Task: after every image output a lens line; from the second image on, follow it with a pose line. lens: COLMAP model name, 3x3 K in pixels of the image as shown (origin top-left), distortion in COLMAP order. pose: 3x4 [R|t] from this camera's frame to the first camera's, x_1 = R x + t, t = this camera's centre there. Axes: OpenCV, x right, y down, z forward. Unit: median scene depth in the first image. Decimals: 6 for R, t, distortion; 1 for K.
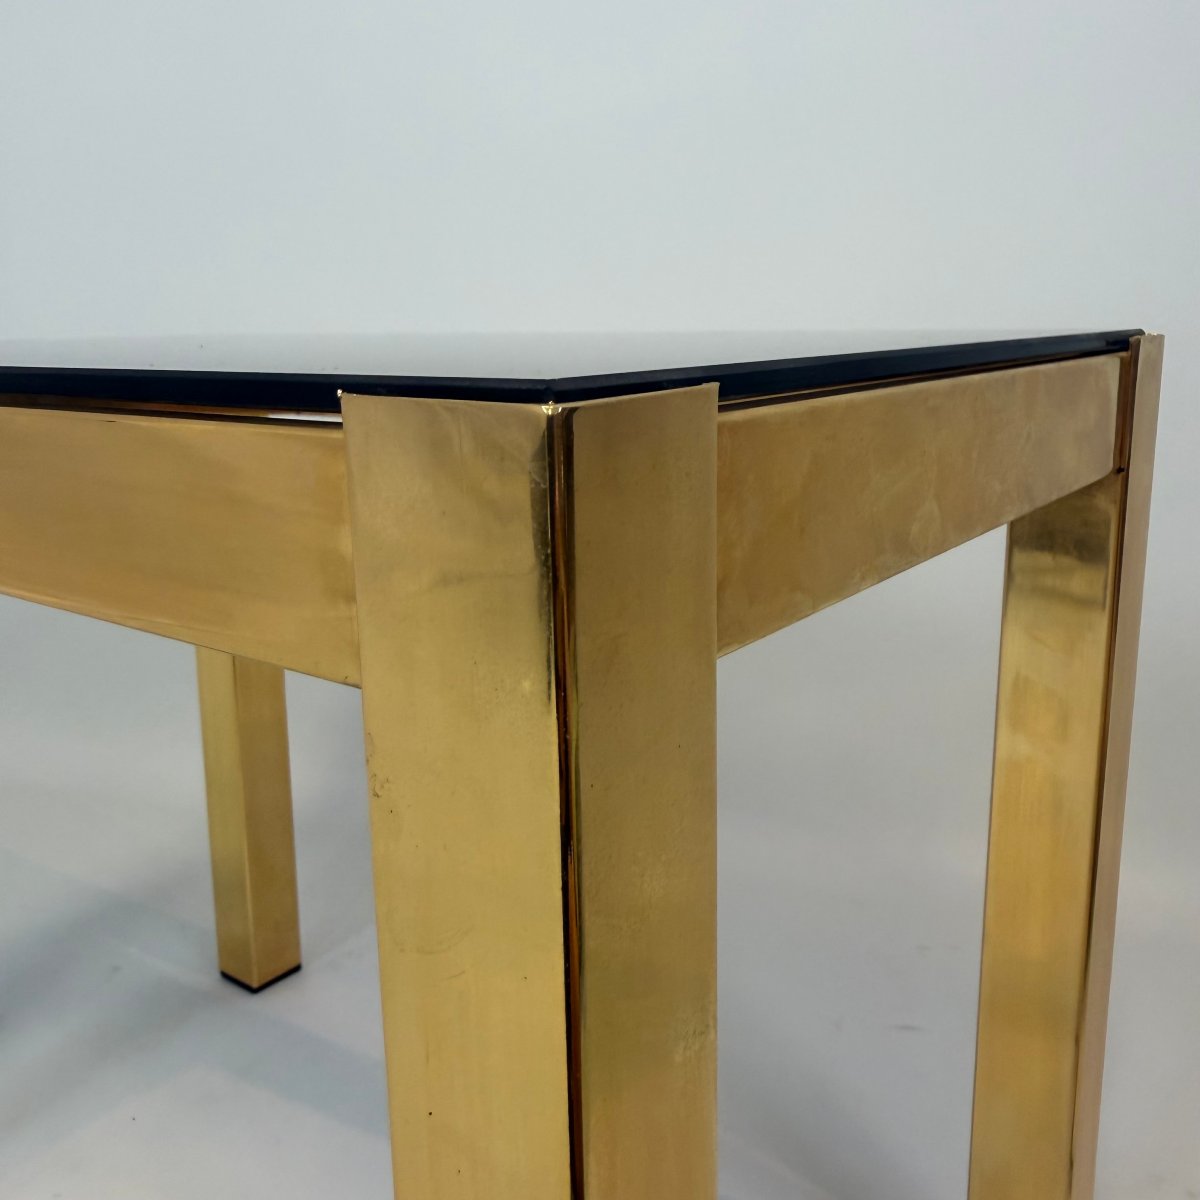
lens RADIAL K [[1203.1, 0, 594.7], [0, 1203.1, 597.1], [0, 0, 1]] dist [0.025922, 0.000000]
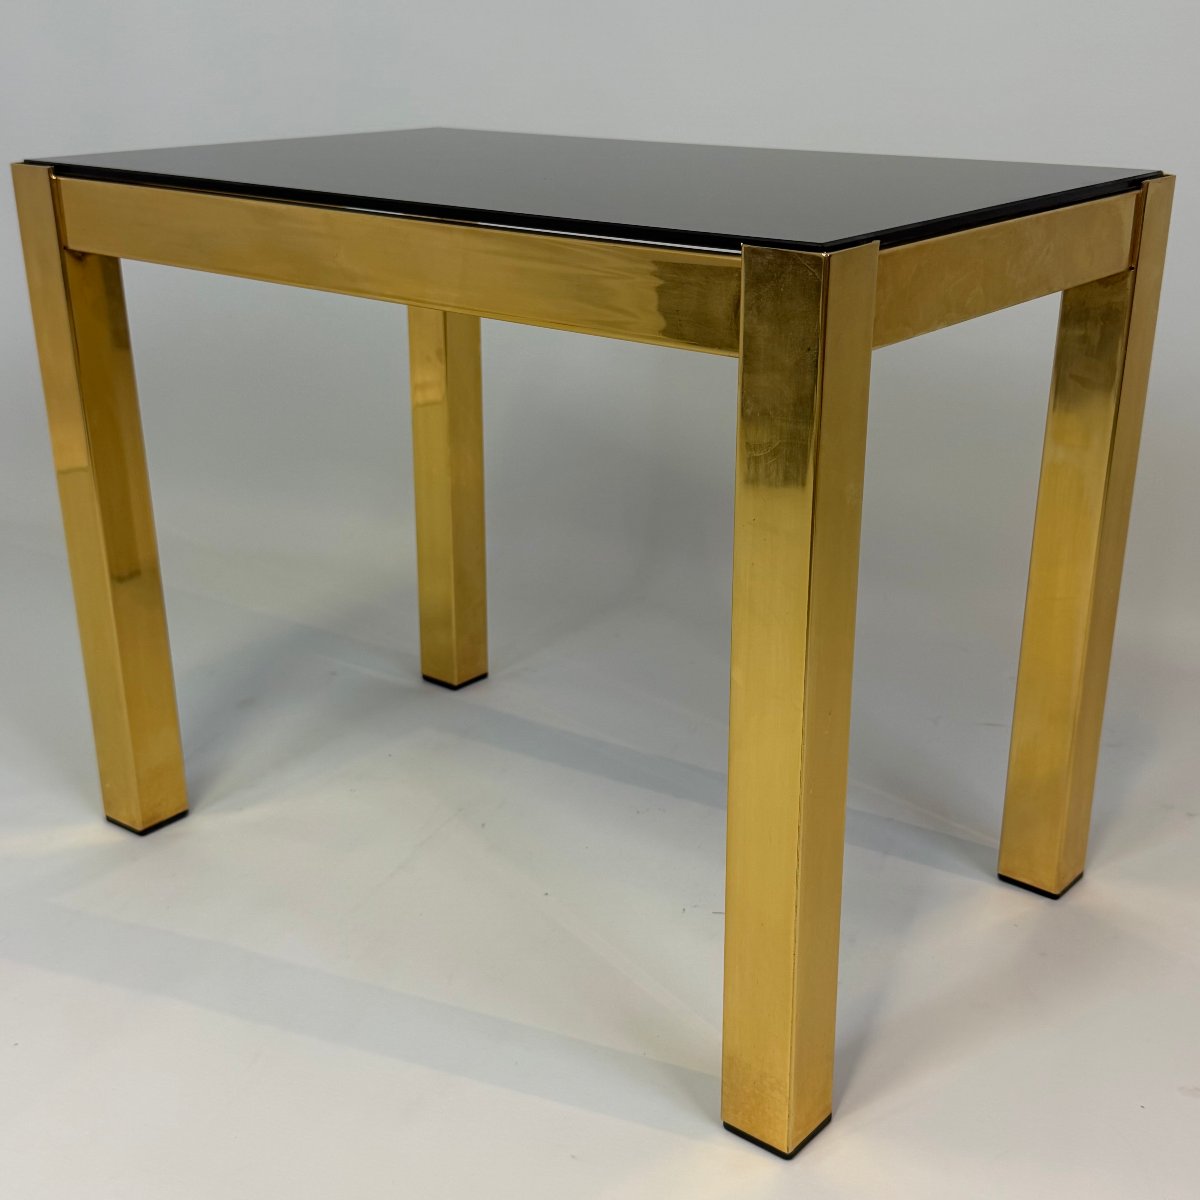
lens RADIAL K [[1544.8, 0, 605.8], [0, 1544.8, 605.2], [0, 0, 1]] dist [0.133069, 0.000000]
pose [[0.998622, 0.033115, -0.040712, -0.146460], [-0.027712, 0.991545, 0.126766, 0.087941], [0.044565, -0.125463, 0.991097, -1.116639]]
